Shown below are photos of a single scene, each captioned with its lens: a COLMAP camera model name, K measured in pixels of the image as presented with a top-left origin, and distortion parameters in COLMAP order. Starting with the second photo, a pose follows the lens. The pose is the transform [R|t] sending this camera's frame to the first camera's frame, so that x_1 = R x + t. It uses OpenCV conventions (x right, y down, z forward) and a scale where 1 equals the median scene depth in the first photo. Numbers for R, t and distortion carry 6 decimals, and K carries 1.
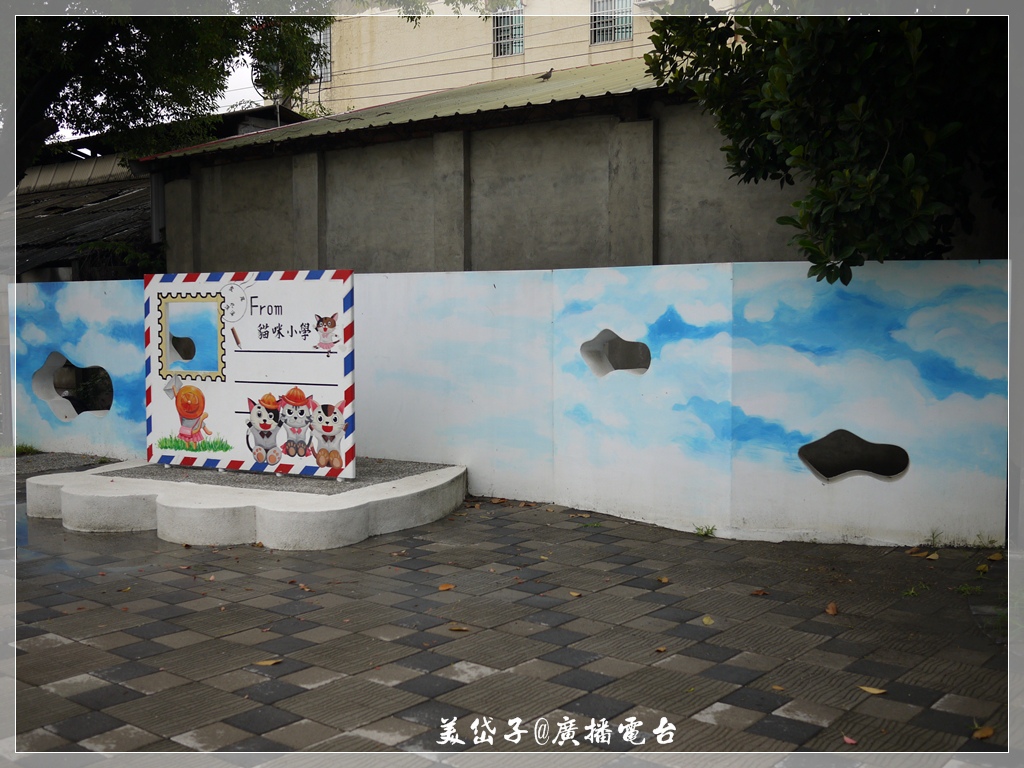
lens RADIAL K [[1147.7, 0, 510.1], [0, 1147.7, 382.3], [0, 0, 1]] dist [-0.010534, 0.000000]
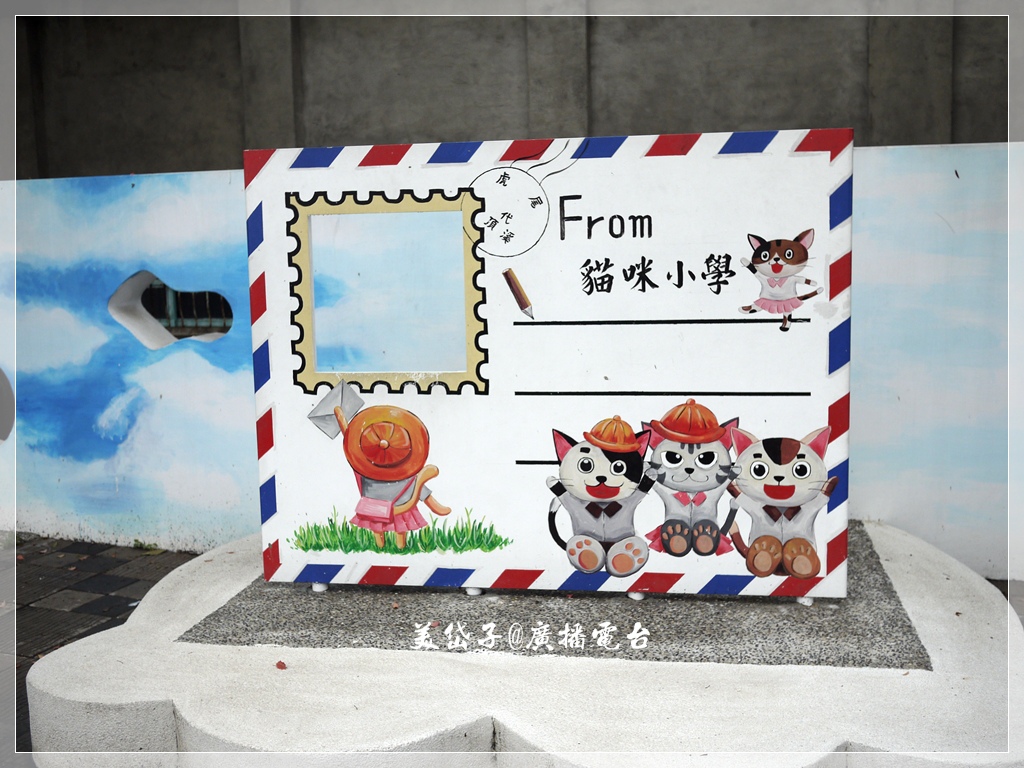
lens RADIAL K [[1147.7, 0, 514.1], [0, 1147.7, 385.3], [0, 0, 1]] dist [-0.010534, 0.000000]
pose [[0.952136, -0.058872, 0.299953, -0.372264], [0.039155, 0.996684, 0.071331, -0.035002], [-0.303157, -0.056172, 0.951284, 0.584398]]
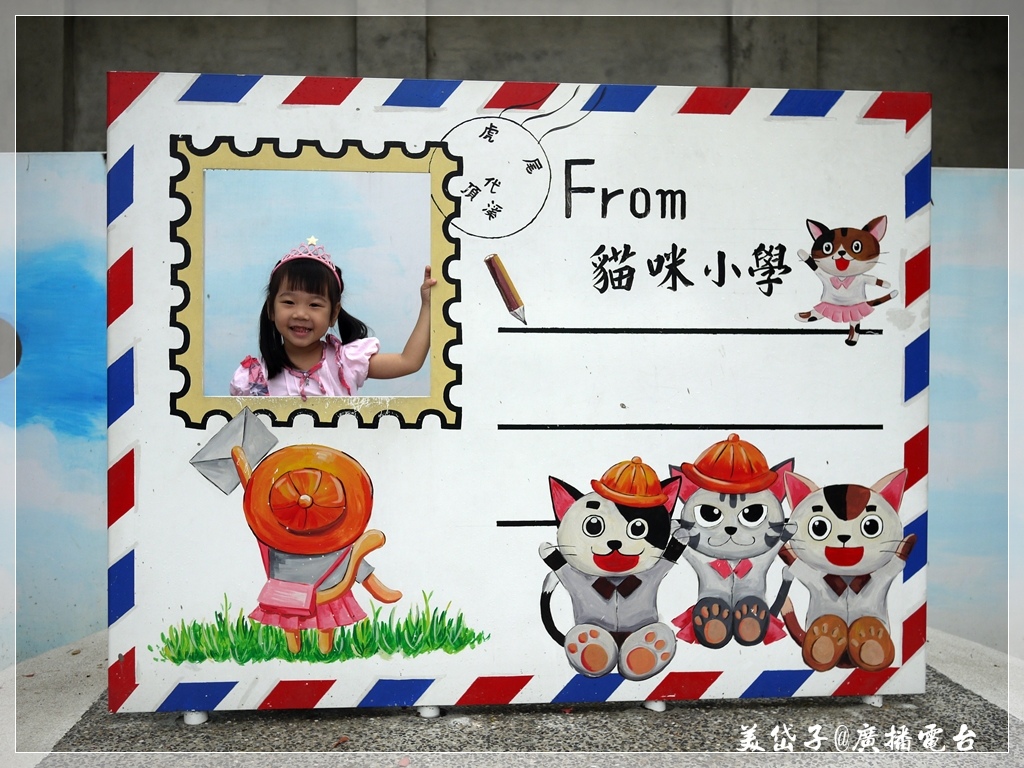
lens RADIAL K [[1147.7, 0, 513.0], [0, 1147.7, 385.3], [0, 0, 1]] dist [-0.010534, 0.000000]
pose [[0.844076, -0.007311, 0.536174, -0.406764], [0.026589, 0.999248, -0.028234, -0.003002], [-0.535564, 0.038088, 0.843635, 0.731709]]
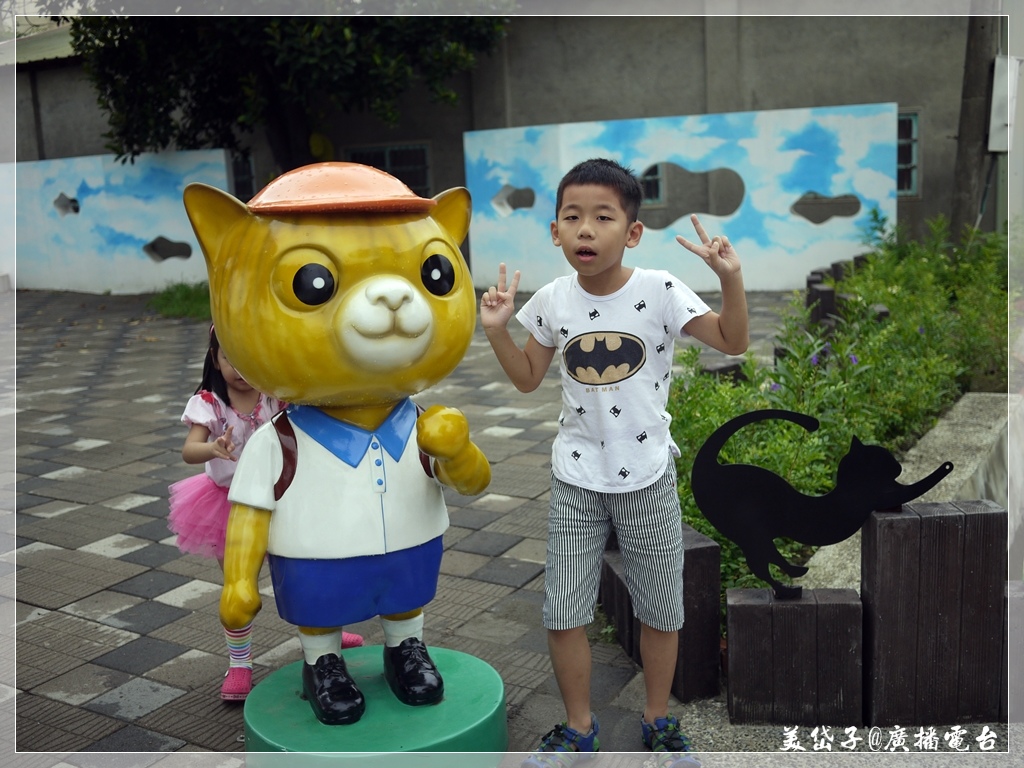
lens RADIAL K [[1147.7, 0, 516.6], [0, 1147.7, 387.3], [0, 0, 1]] dist [-0.010534, 0.000000]
pose [[0.988772, -0.069312, 0.132386, 0.530520], [0.053752, 0.991595, 0.117690, 0.086642], [-0.139431, -0.109252, 0.984186, -0.957478]]
